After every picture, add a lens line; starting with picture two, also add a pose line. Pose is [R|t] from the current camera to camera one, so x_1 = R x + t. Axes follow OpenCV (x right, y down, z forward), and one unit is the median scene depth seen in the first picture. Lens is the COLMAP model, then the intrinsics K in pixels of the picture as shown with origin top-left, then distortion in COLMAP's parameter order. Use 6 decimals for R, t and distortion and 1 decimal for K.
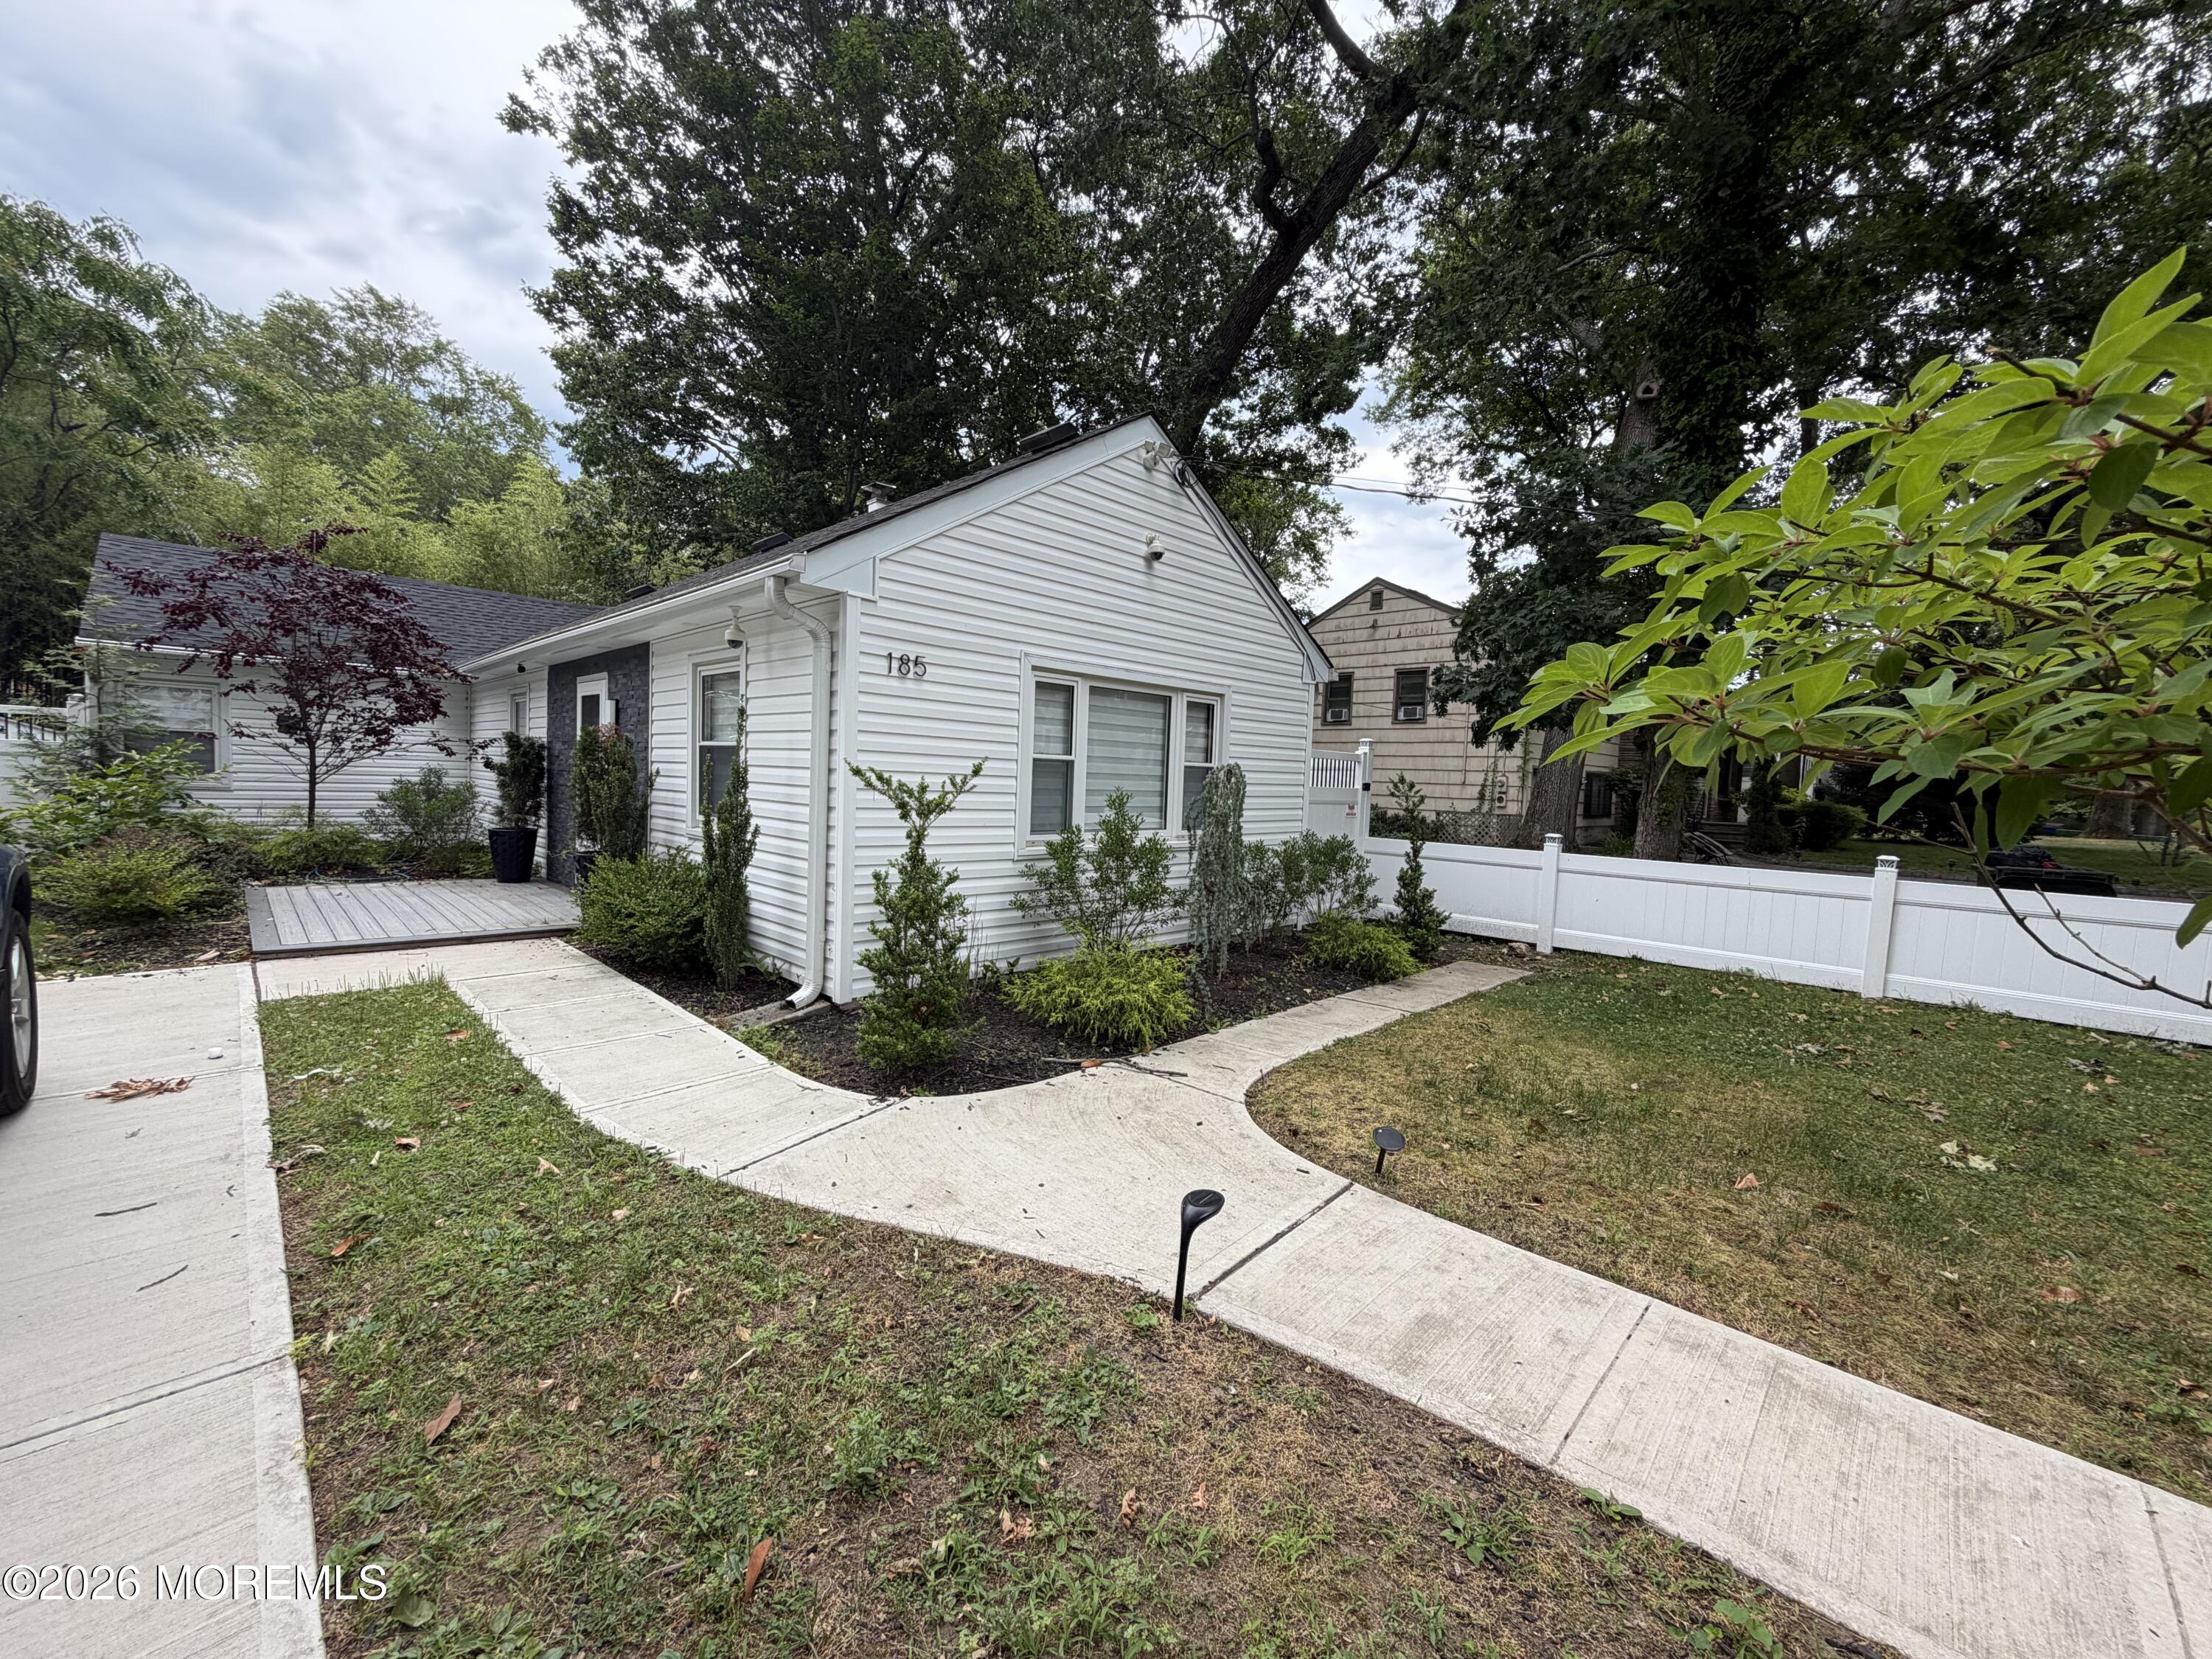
lens RADIAL K [[871.7, 0, 1114.2], [0, 871.7, 830.5], [0, 0, 1]] dist [0.014432, 0.000109]
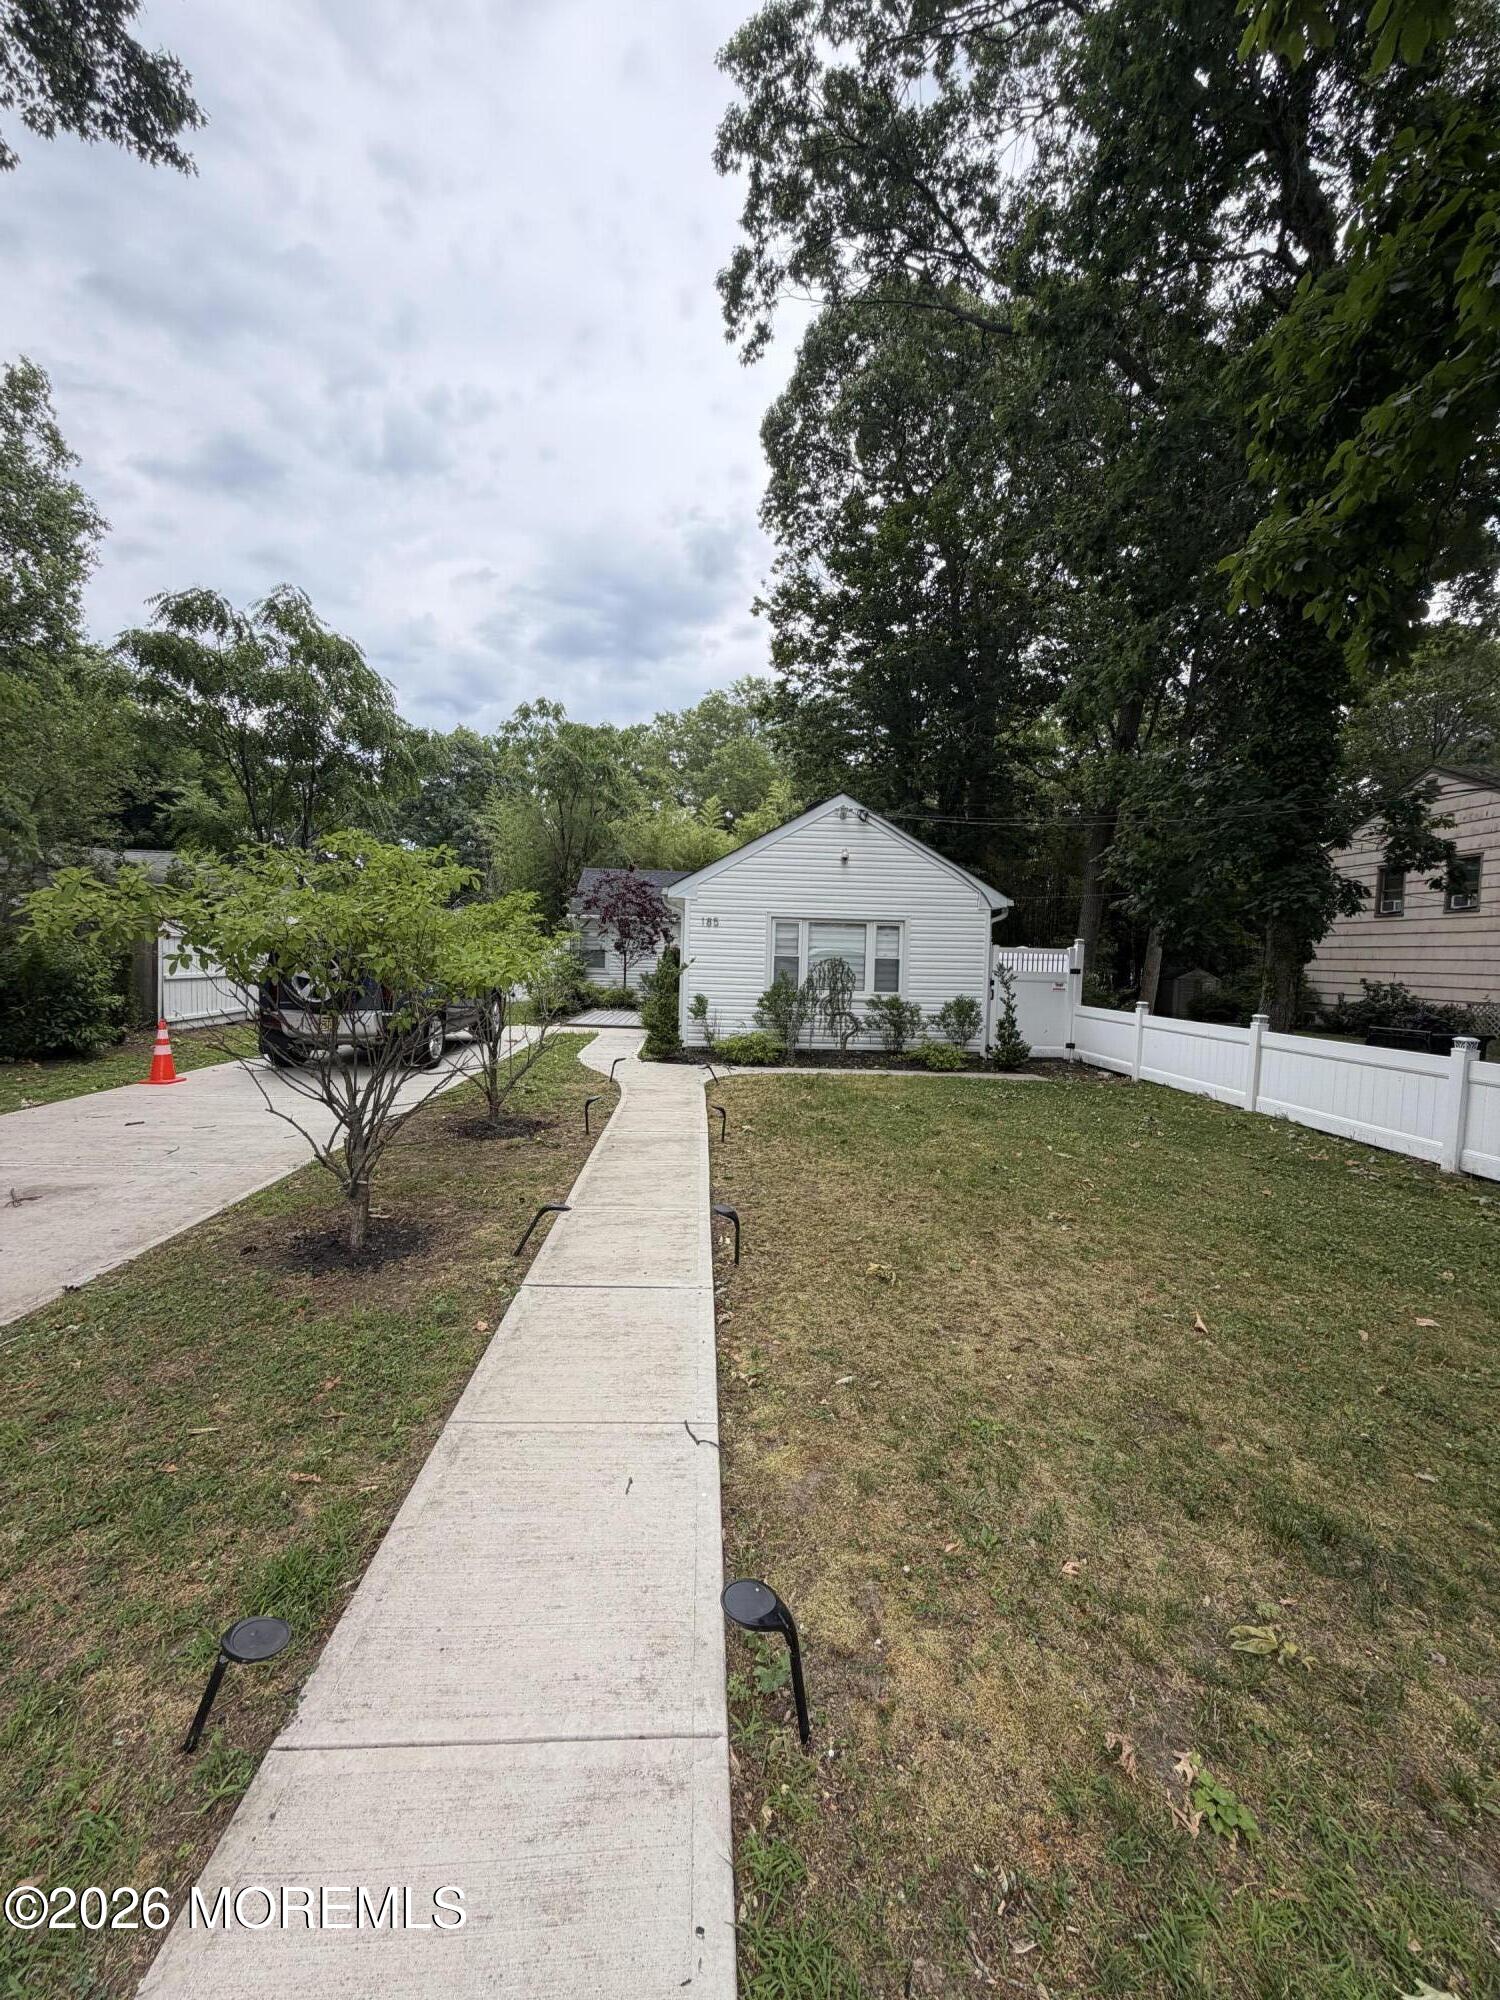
lens RADIAL K [[788.2, 0, 740.3], [0, 788.2, 997.9], [0, 0, 1]] dist [0.014432, 0.000109]
pose [[0.741558, 0.022023, -0.670527, 1.040669], [-0.043014, 0.998965, -0.014759, 0.052956], [0.669508, 0.039787, 0.741738, -0.506793]]
